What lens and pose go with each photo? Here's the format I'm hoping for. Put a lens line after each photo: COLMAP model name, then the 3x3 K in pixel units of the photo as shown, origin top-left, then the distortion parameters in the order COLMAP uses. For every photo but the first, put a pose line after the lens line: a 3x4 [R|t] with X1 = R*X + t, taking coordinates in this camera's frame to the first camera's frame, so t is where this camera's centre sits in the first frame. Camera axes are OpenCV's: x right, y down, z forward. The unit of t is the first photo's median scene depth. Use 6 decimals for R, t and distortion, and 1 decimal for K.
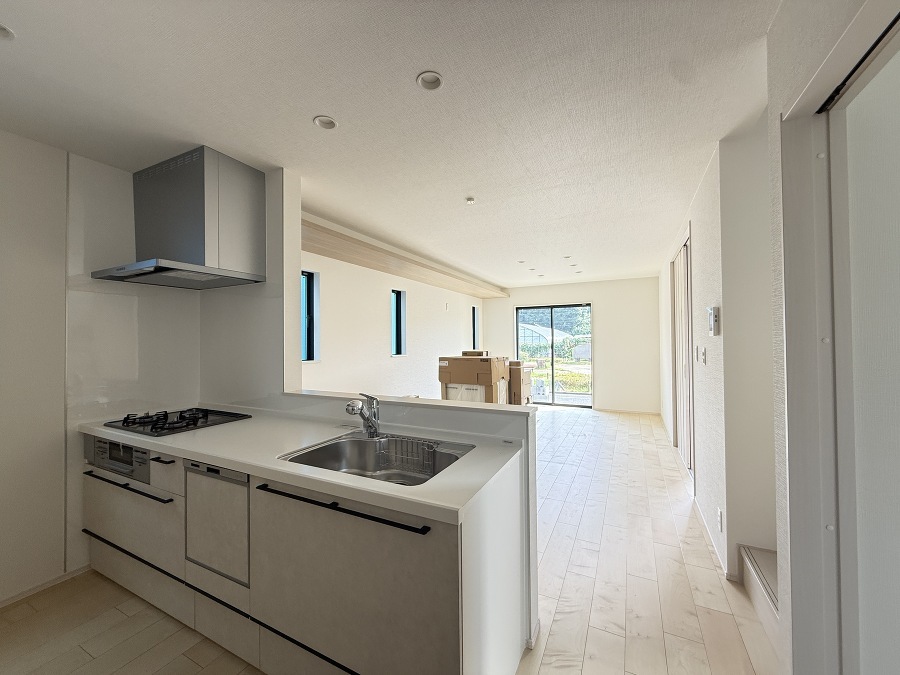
lens RADIAL K [[360.1, 0, 449.0], [0, 360.1, 337.1], [0, 0, 1]] dist [0.000508, -0.000209]
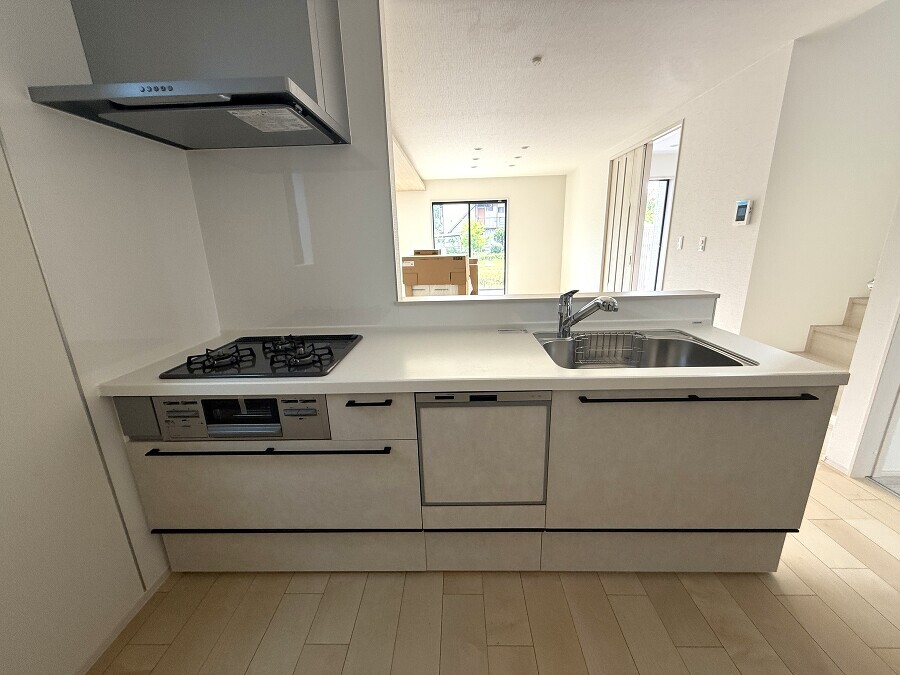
lens RADIAL K [[360.1, 0, 450.2], [0, 360.1, 336.4], [0, 0, 1]] dist [0.000508, -0.000209]
pose [[0.903482, -0.126936, 0.409400, -0.746939], [0.014683, 0.963748, 0.266411, 0.020588], [-0.428375, -0.234686, 0.872592, 0.270968]]
